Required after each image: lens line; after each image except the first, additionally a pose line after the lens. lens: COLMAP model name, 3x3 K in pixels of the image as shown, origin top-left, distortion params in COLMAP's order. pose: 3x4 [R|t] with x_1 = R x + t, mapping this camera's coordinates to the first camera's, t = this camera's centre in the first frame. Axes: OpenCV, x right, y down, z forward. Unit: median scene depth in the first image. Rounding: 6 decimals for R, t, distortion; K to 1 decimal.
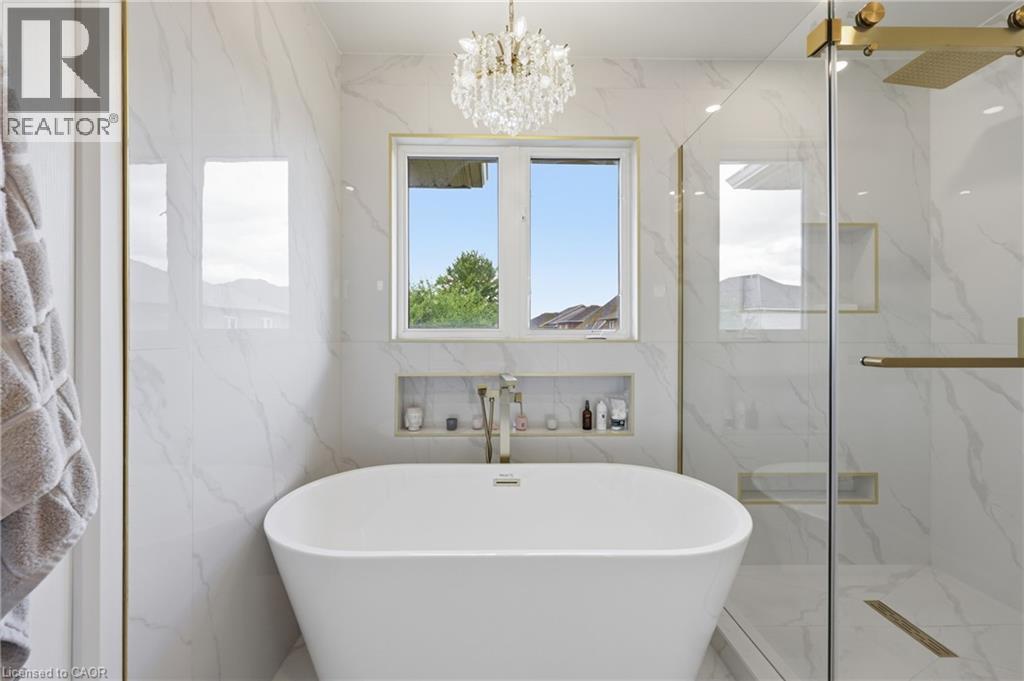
lens RADIAL K [[415.6, 0, 492.7], [0, 415.6, 335.3], [0, 0, 1]] dist [-0.000987, -0.000023]
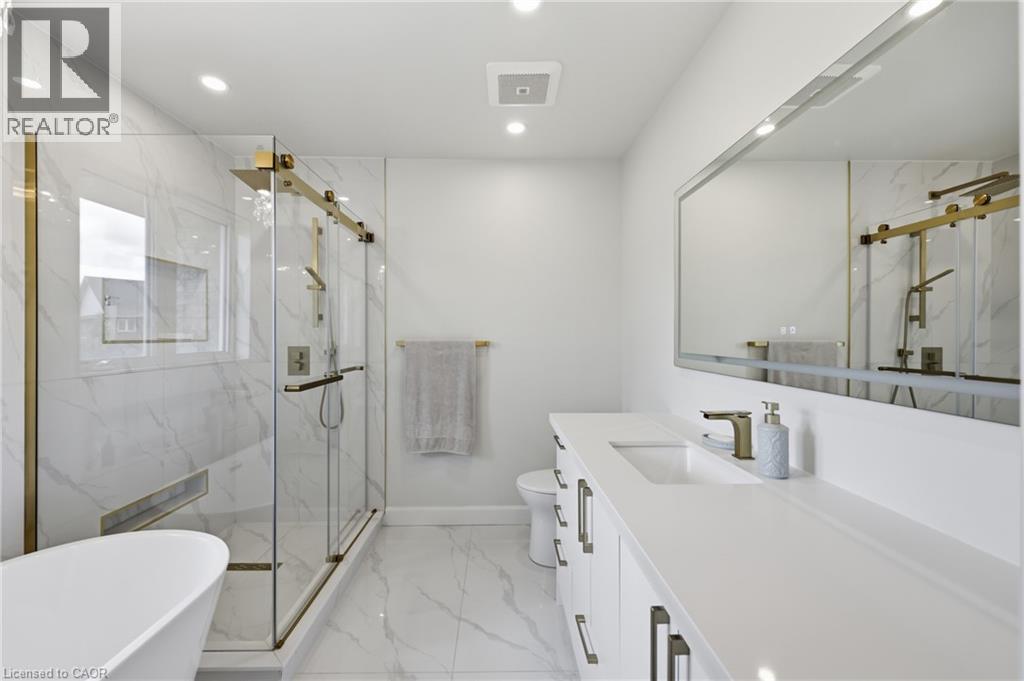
lens RADIAL K [[414.7, 0, 508.9], [0, 414.7, 334.1], [0, 0, 1]] dist [-0.000170, -0.000031]
pose [[-0.028507, -0.000187, 0.999594, -0.351031], [0.001028, 0.999999, 0.000217, -0.074256], [-0.999593, 0.001034, -0.028507, 0.125603]]
